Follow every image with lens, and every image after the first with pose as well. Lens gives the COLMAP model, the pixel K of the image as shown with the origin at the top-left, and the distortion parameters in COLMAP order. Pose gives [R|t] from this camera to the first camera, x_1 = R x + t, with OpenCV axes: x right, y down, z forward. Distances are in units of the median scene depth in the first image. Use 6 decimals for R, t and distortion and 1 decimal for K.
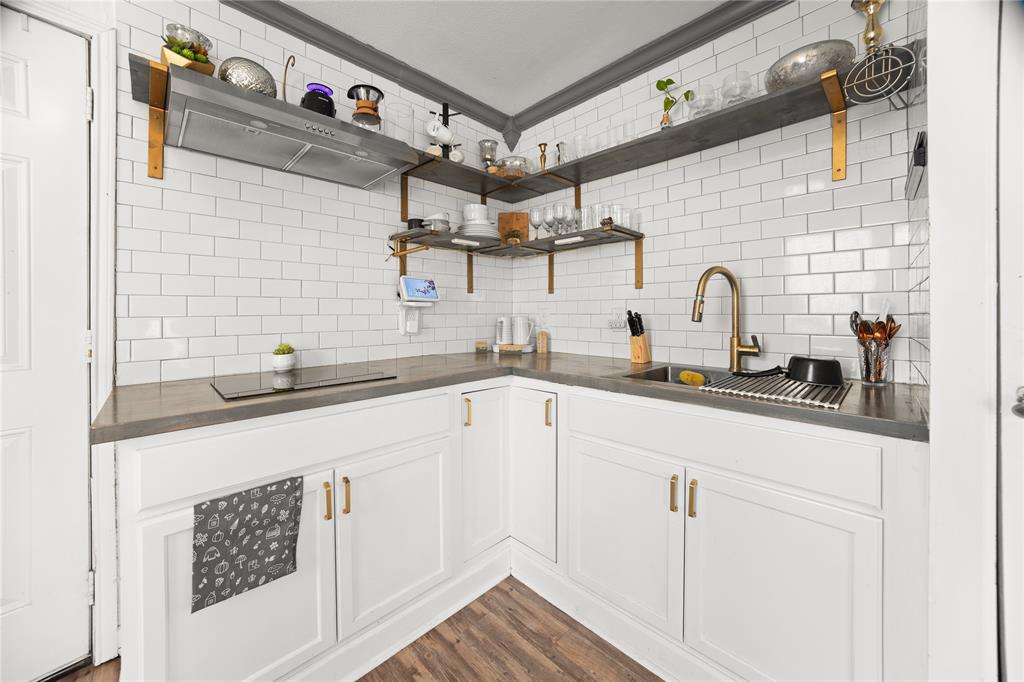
lens RADIAL K [[376.5, 0, 514.1], [0, 376.5, 309.3], [0, 0, 1]] dist [-0.024191, 0.000068]
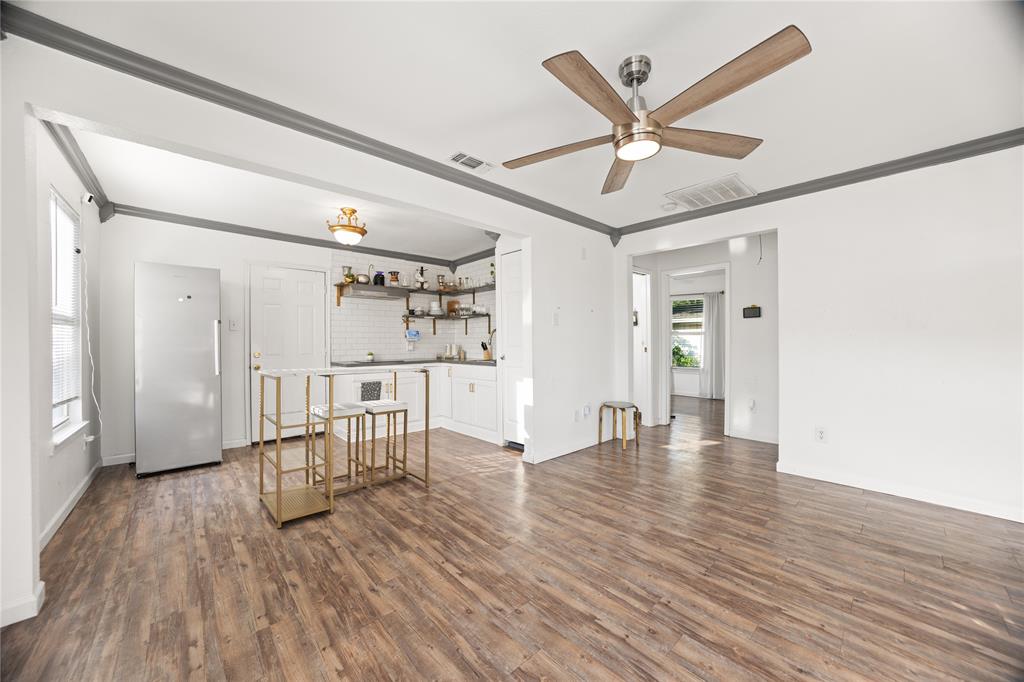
lens RADIAL K [[370.7, 0, 508.0], [0, 370.7, 340.0], [0, 0, 1]] dist [-0.020785, 0.000270]
pose [[0.998184, -0.004231, -0.060088, 0.604063], [0.004368, 0.999988, 0.002140, -0.013680], [0.060079, -0.002398, 0.998191, -1.670015]]
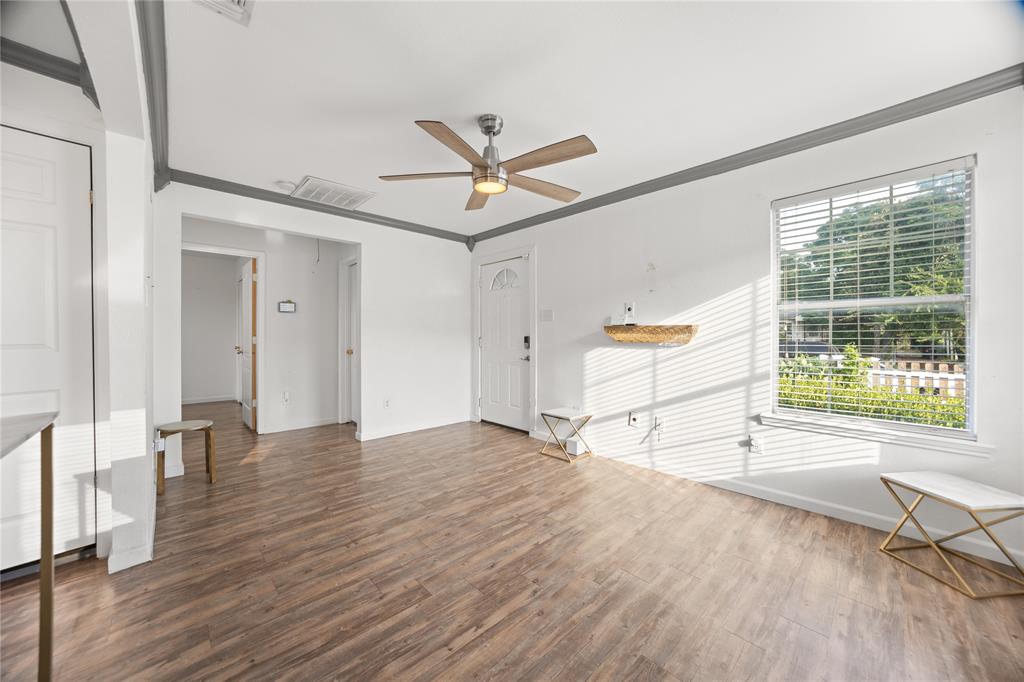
lens RADIAL K [[370.7, 0, 508.0], [0, 370.7, 340.0], [0, 0, 1]] dist [-0.020785, 0.000270]
pose [[0.036050, -0.011644, 0.999282, -0.249158], [-0.013617, 0.999834, 0.012141, -0.014535], [-0.999257, -0.014045, 0.035885, -0.886214]]
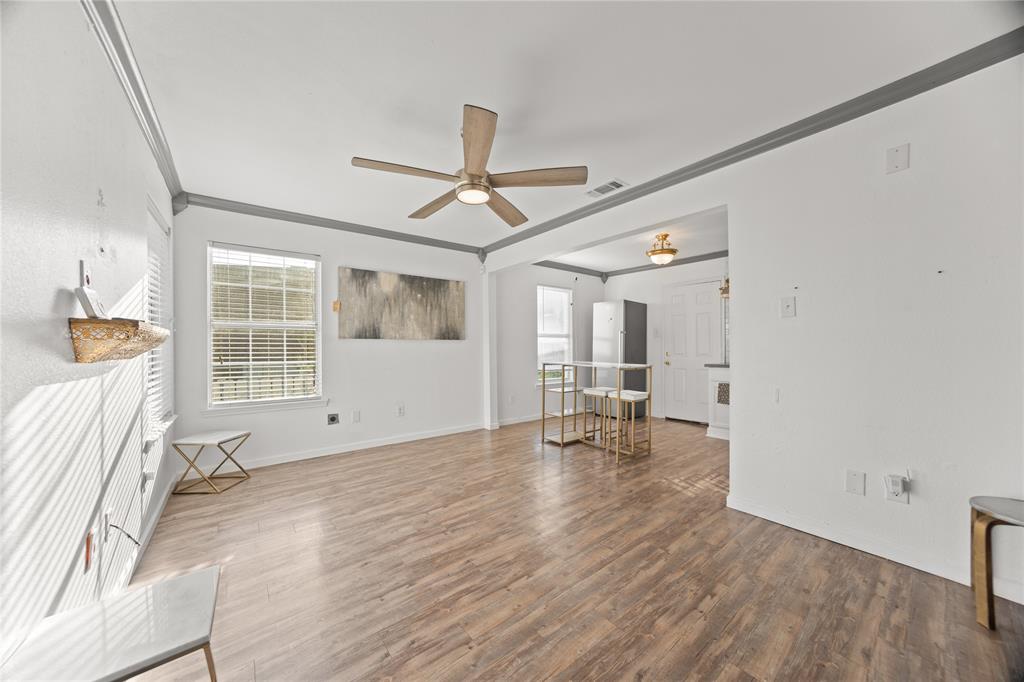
lens RADIAL K [[346.3, 0, 512.0], [0, 346.3, 341.0], [0, 0, 1]] dist [-0.015747, 0.000054]
pose [[-0.120877, -0.013610, -0.992574, 1.886388], [0.019387, 0.999683, -0.016069, -0.006336], [0.992478, -0.021185, -0.120575, -0.553269]]
